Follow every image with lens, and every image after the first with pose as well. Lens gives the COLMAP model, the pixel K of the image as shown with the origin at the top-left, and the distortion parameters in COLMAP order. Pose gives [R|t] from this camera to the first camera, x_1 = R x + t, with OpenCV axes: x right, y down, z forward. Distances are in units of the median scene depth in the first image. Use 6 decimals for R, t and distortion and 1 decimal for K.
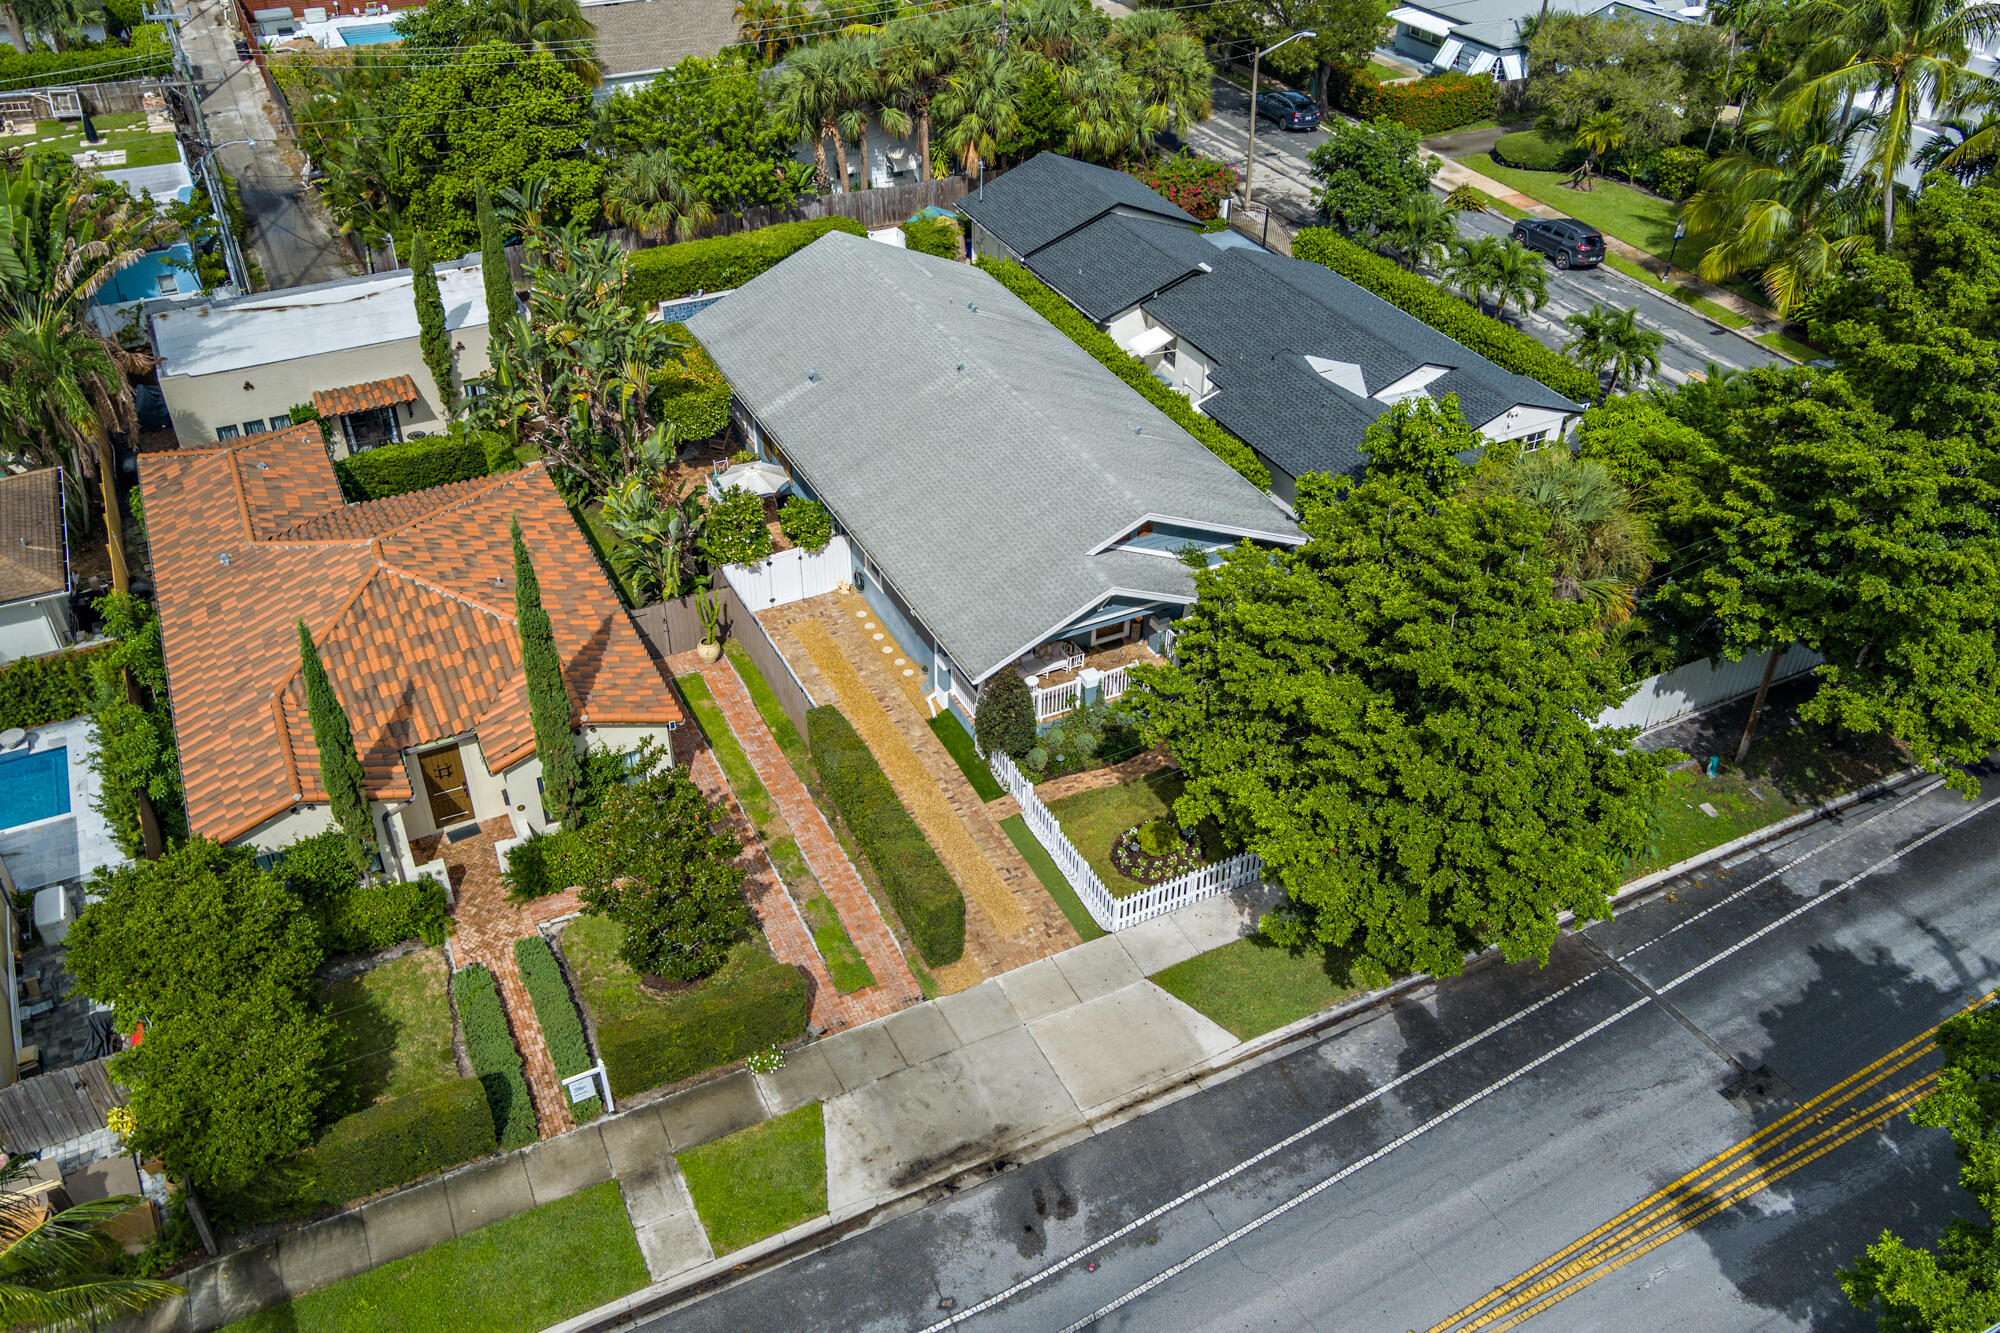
lens RADIAL K [[1604.9, 0, 998.0], [0, 1604.9, 664.7], [0, 0, 1]] dist [-0.030353, 0.037256]
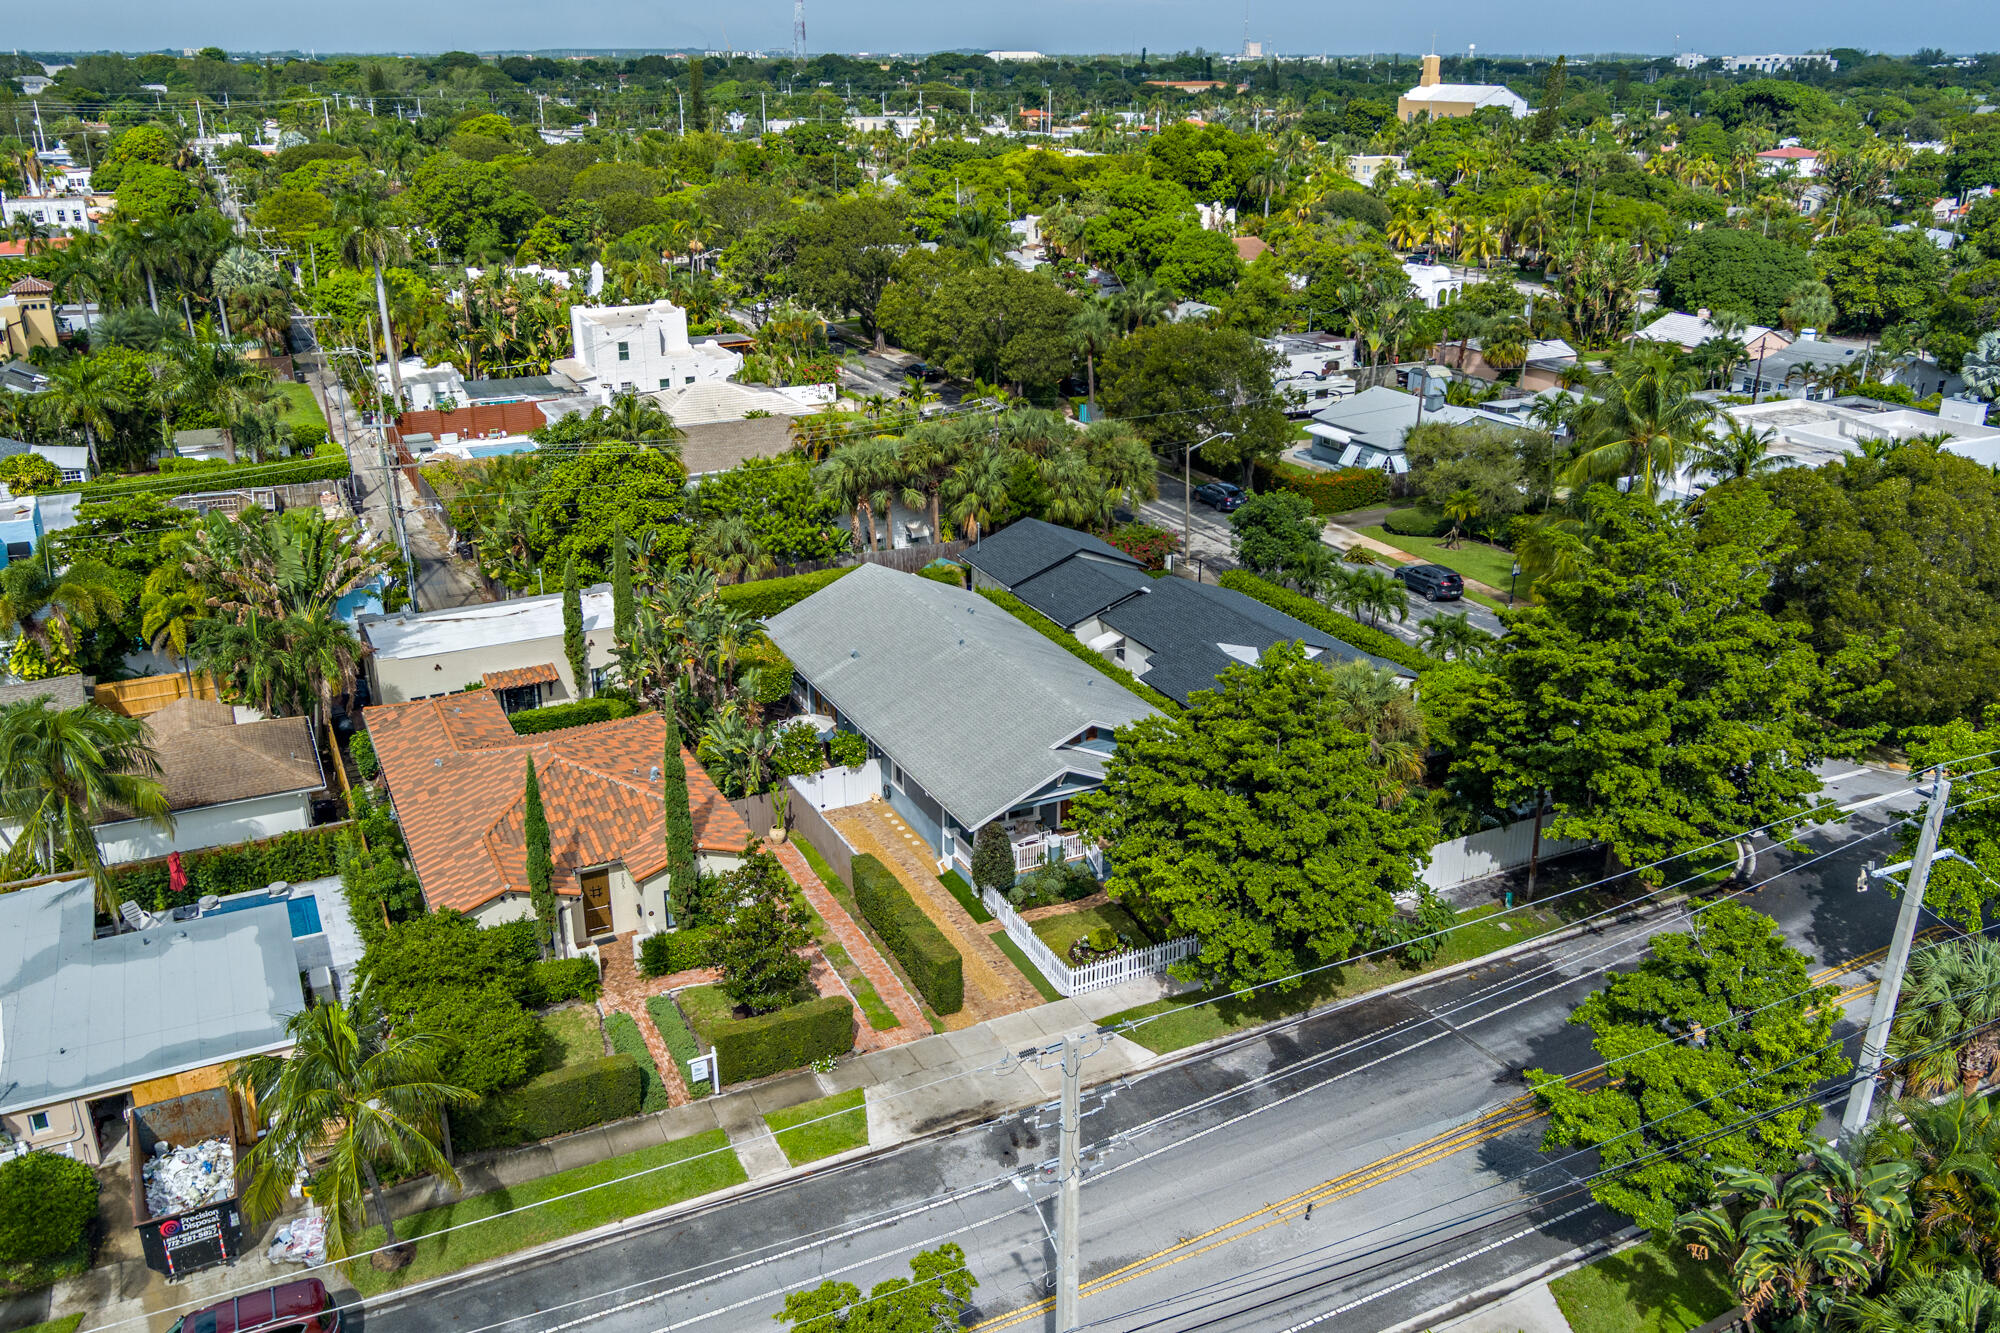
lens RADIAL K [[1604.9, 0, 1003.1], [0, 1604.9, 666.4], [0, 0, 1]] dist [-0.030353, 0.037256]
pose [[0.999951, -0.009763, -0.001524, 0.016503], [0.009029, 0.965445, -0.260449, 0.222919], [0.004014, 0.260423, 0.965486, -0.380325]]
